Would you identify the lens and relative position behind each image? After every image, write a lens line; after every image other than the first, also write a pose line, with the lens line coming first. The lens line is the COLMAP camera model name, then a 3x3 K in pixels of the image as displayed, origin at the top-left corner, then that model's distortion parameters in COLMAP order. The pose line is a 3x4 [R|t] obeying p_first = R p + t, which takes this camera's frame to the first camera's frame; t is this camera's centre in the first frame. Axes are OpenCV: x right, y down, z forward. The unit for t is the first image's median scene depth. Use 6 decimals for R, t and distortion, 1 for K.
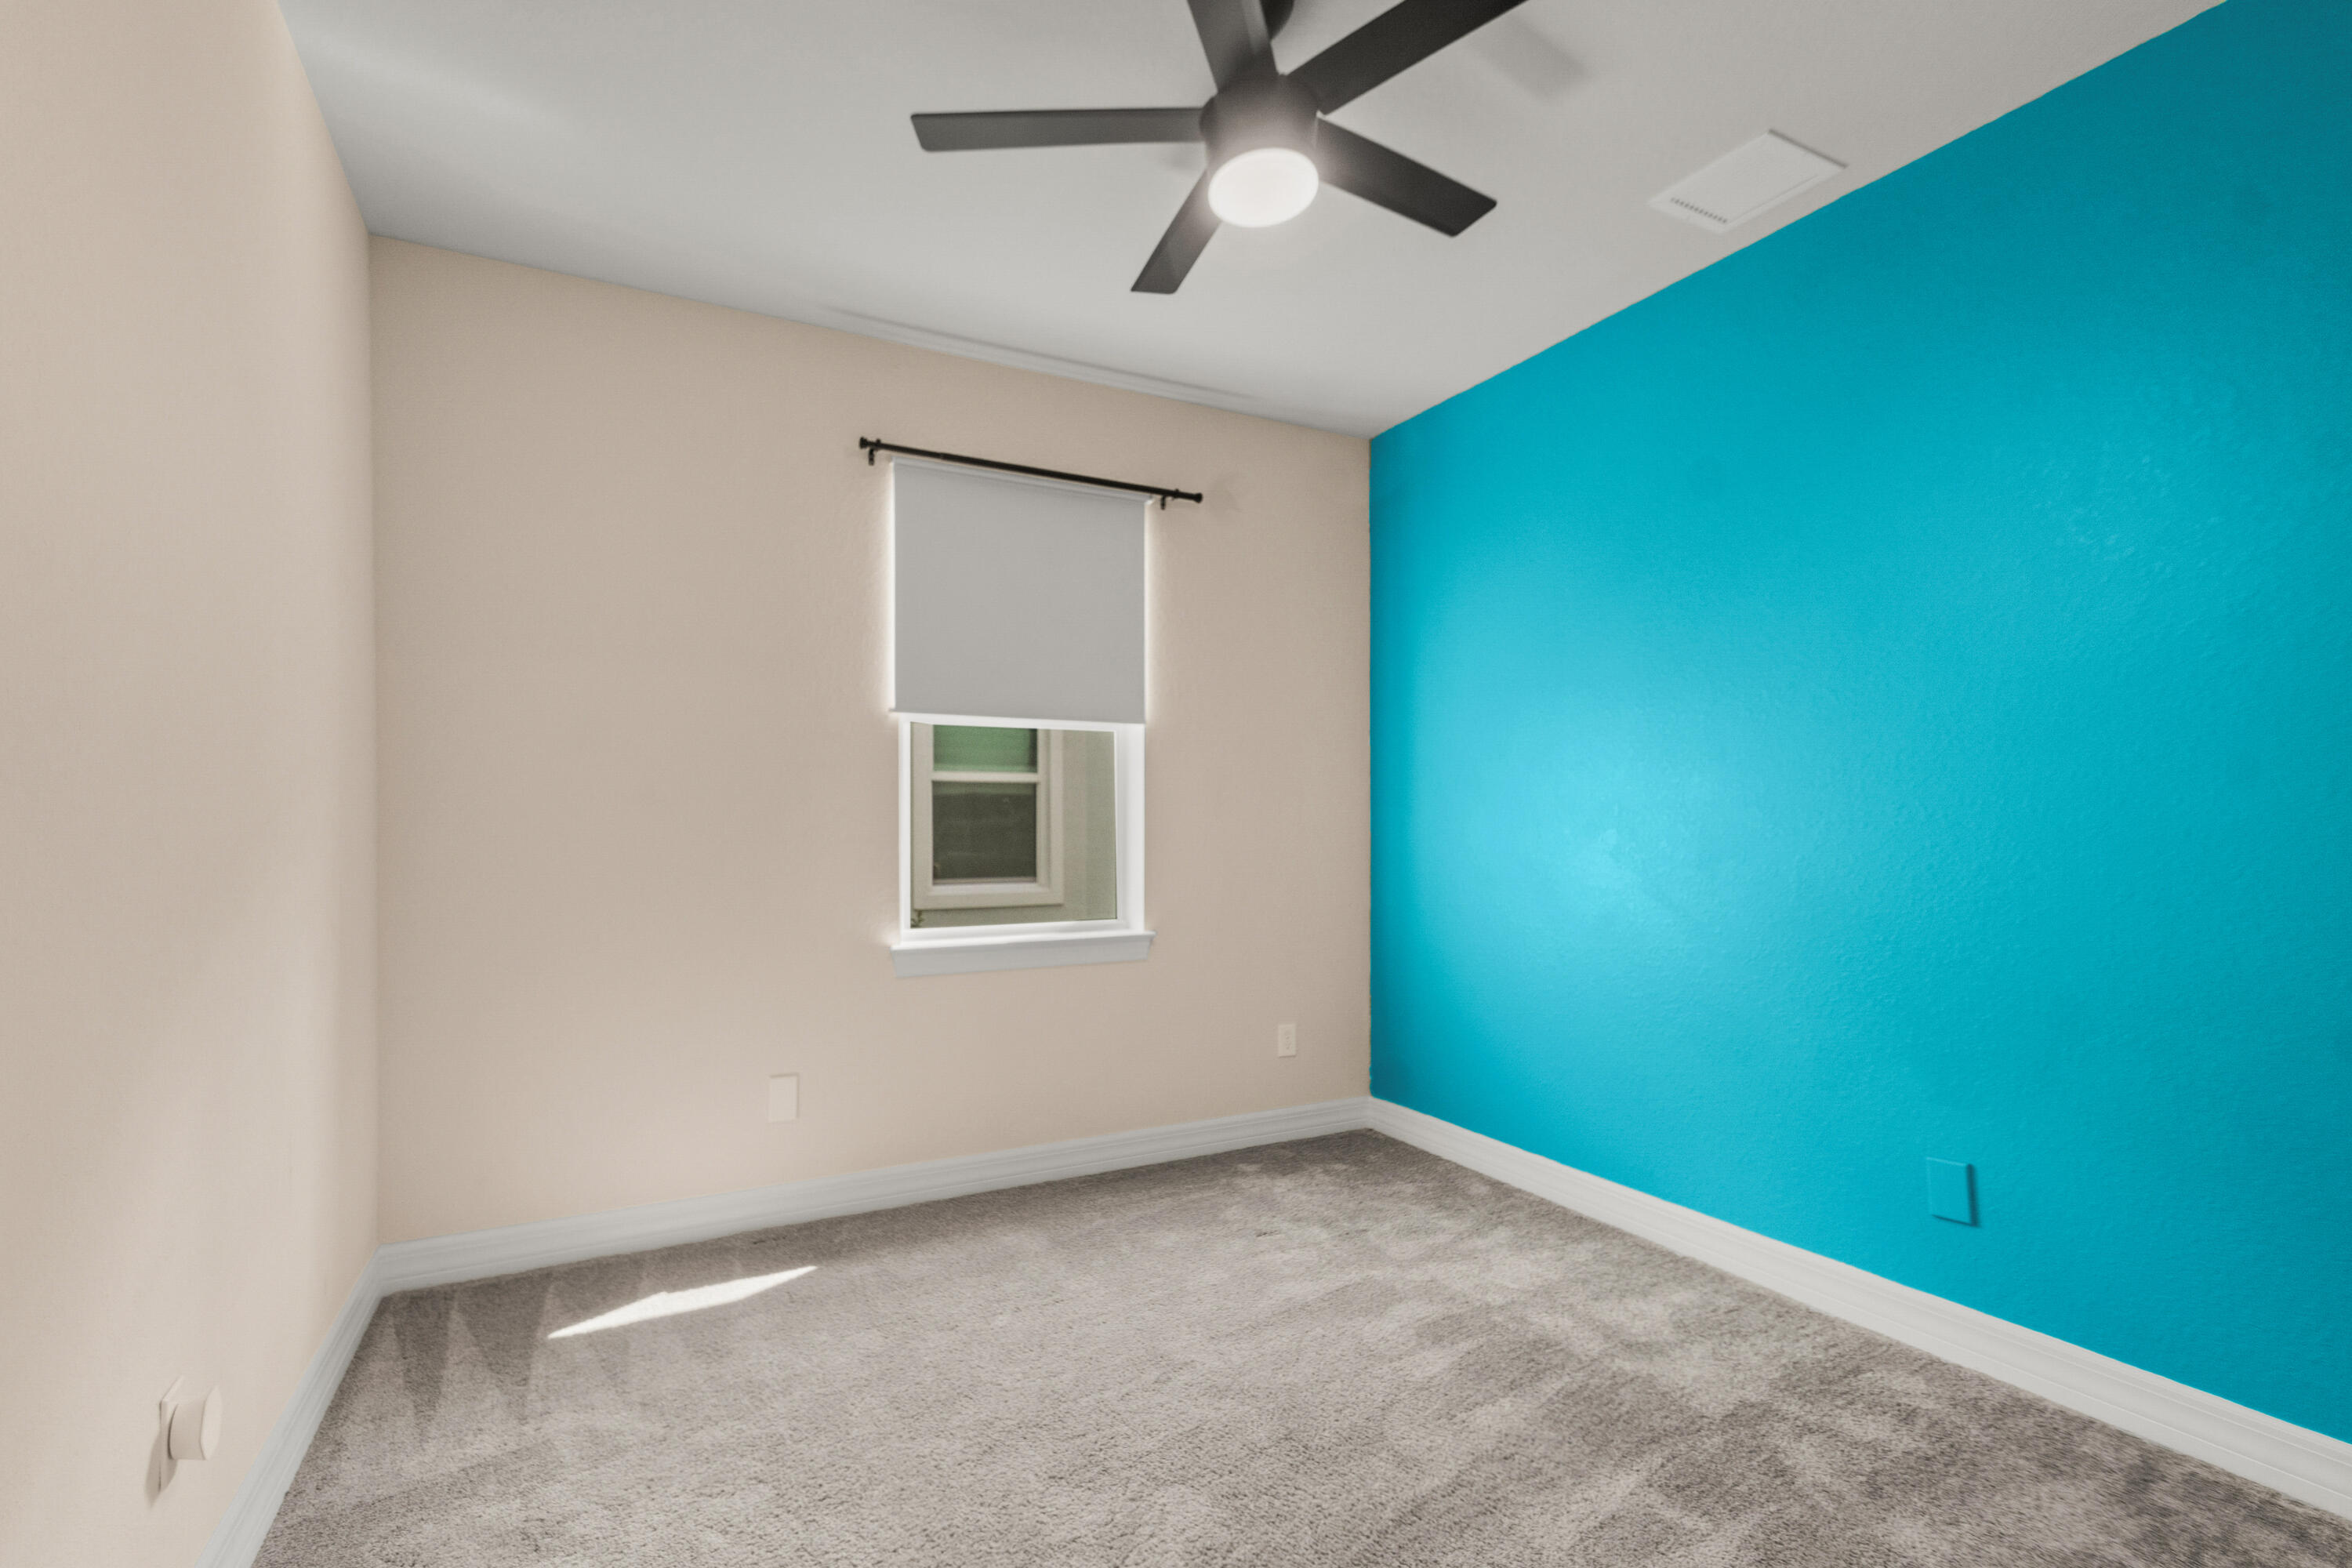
lens RADIAL K [[1040.1, 0, 1171.8], [0, 1040.1, 782.3], [0, 0, 1]] dist [0.002165, 0.001111]
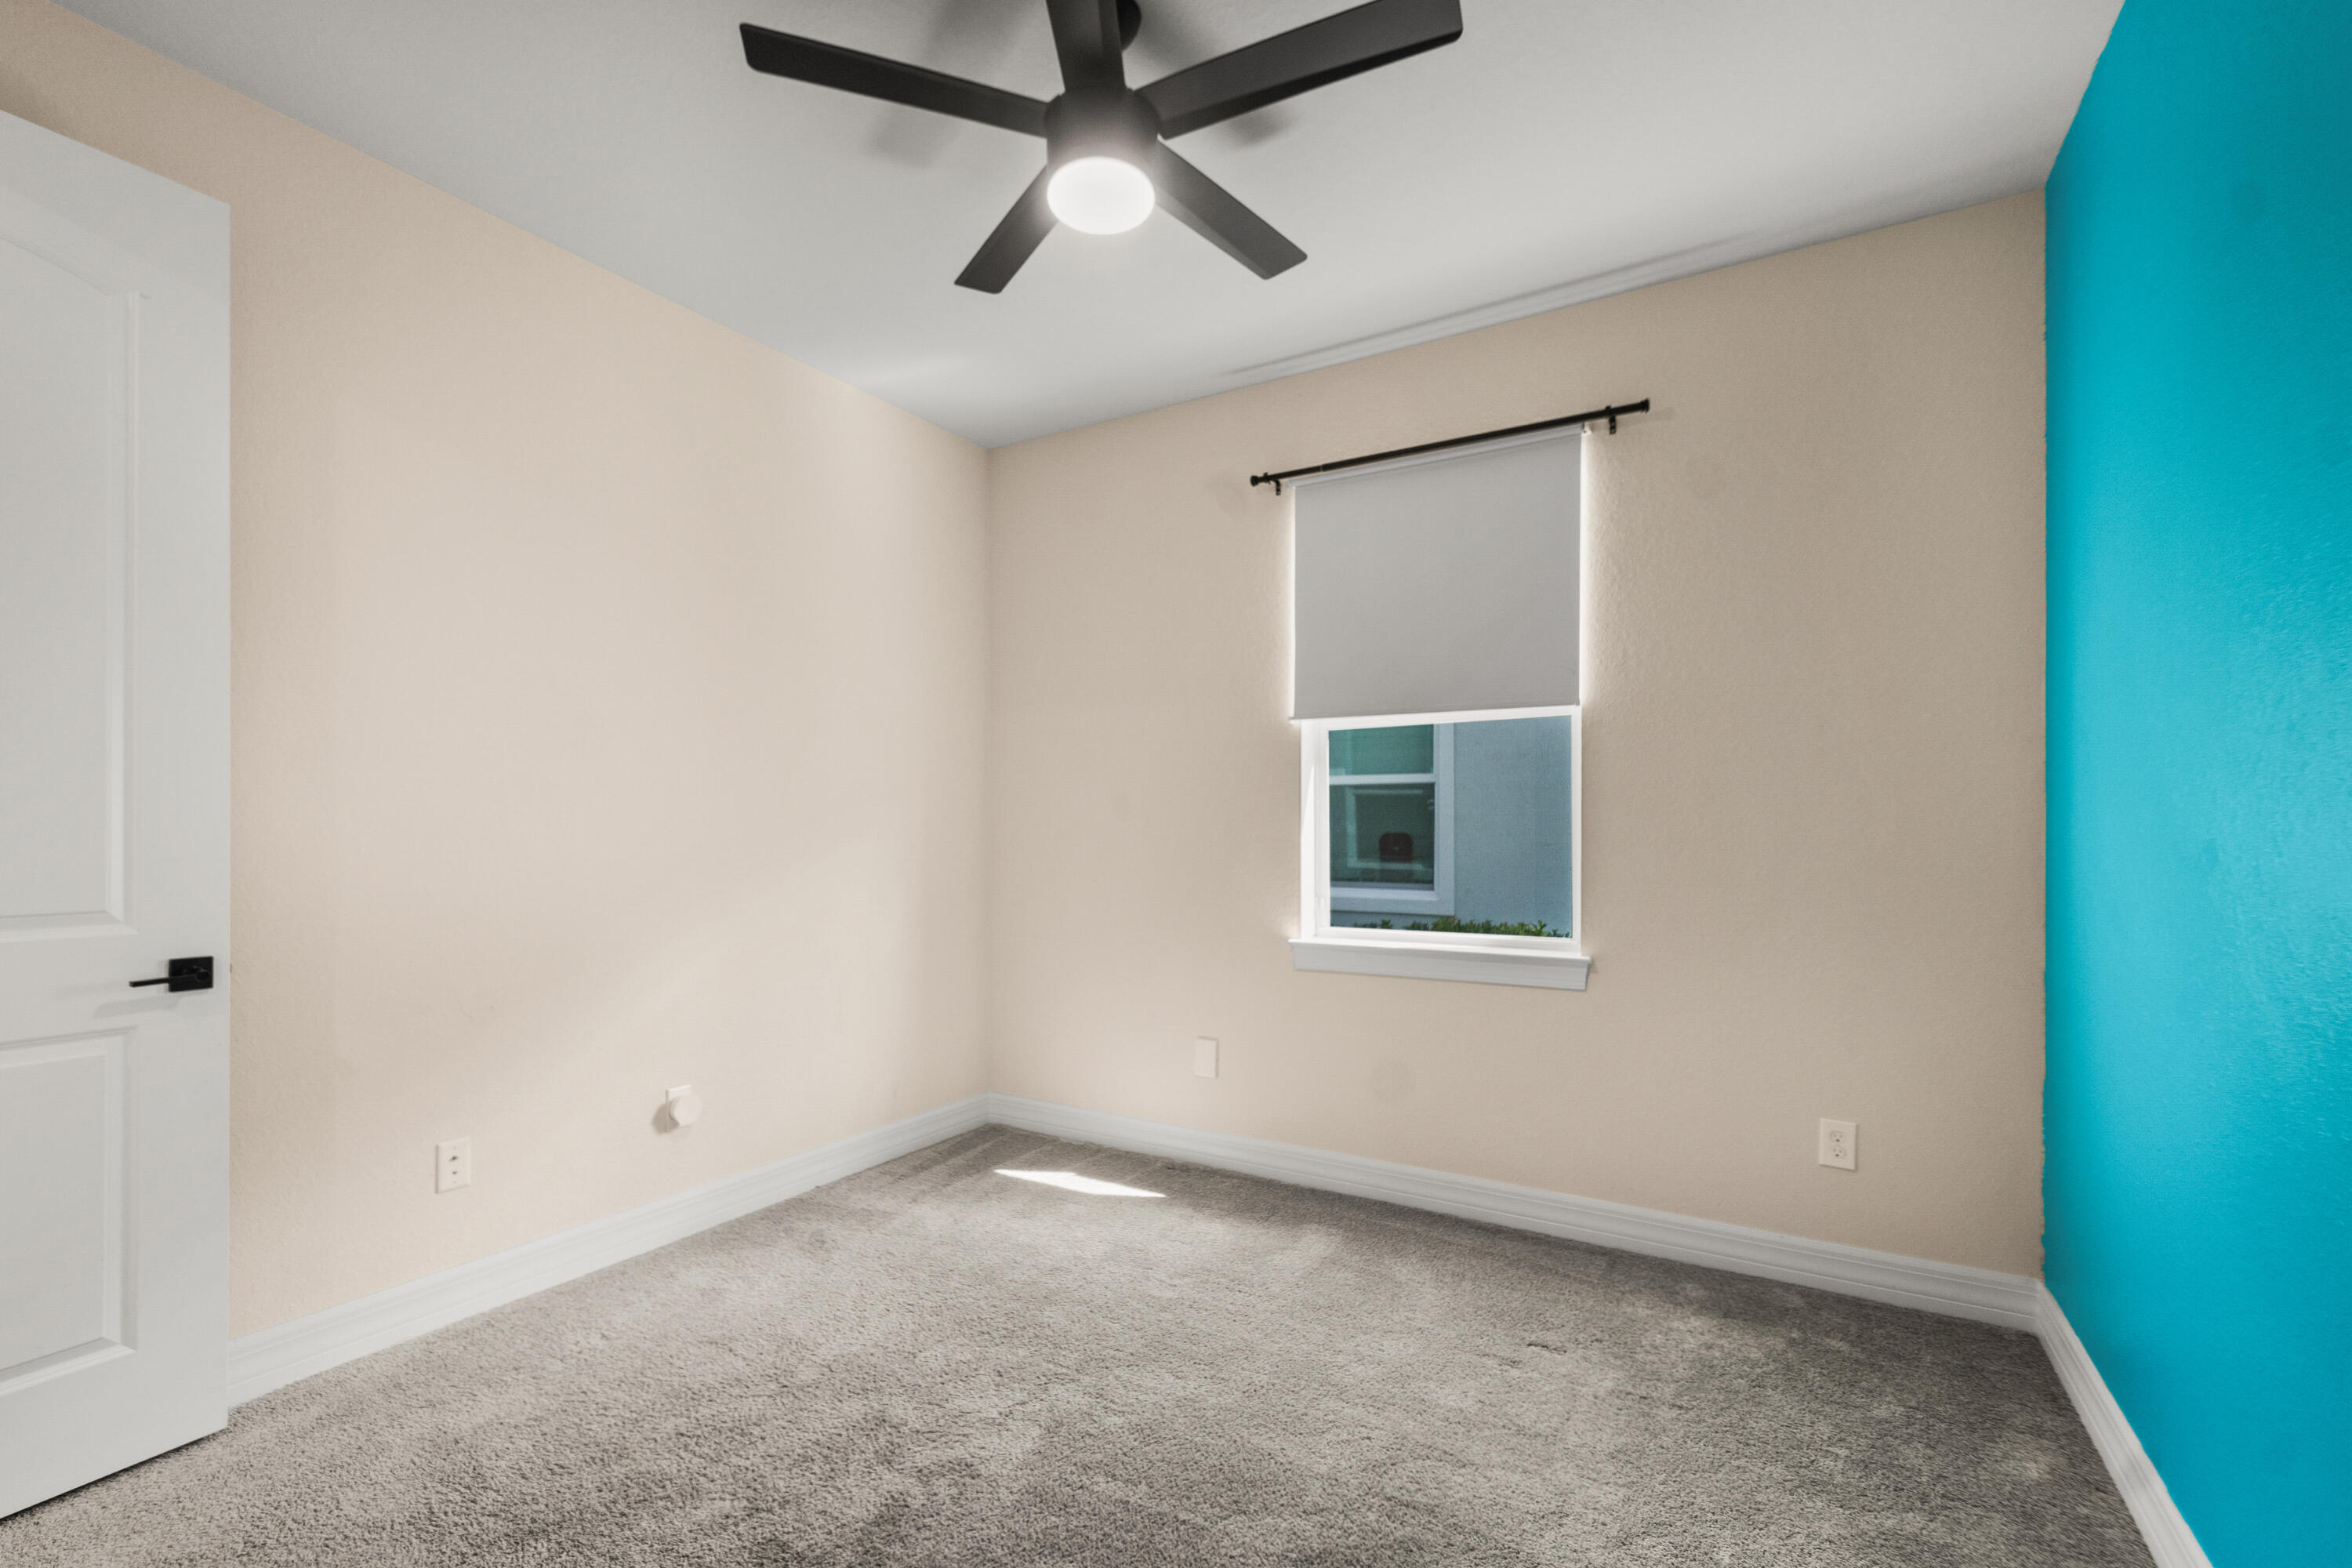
lens RADIAL K [[1040.1, 0, 1102.9], [0, 1040.1, 788.4], [0, 0, 1]] dist [0.002165, 0.001111]
pose [[0.495127, -0.028591, -0.868350, 0.549944], [0.033326, 0.999348, -0.013902, 0.009591], [0.868181, -0.022056, 0.495757, 0.289758]]
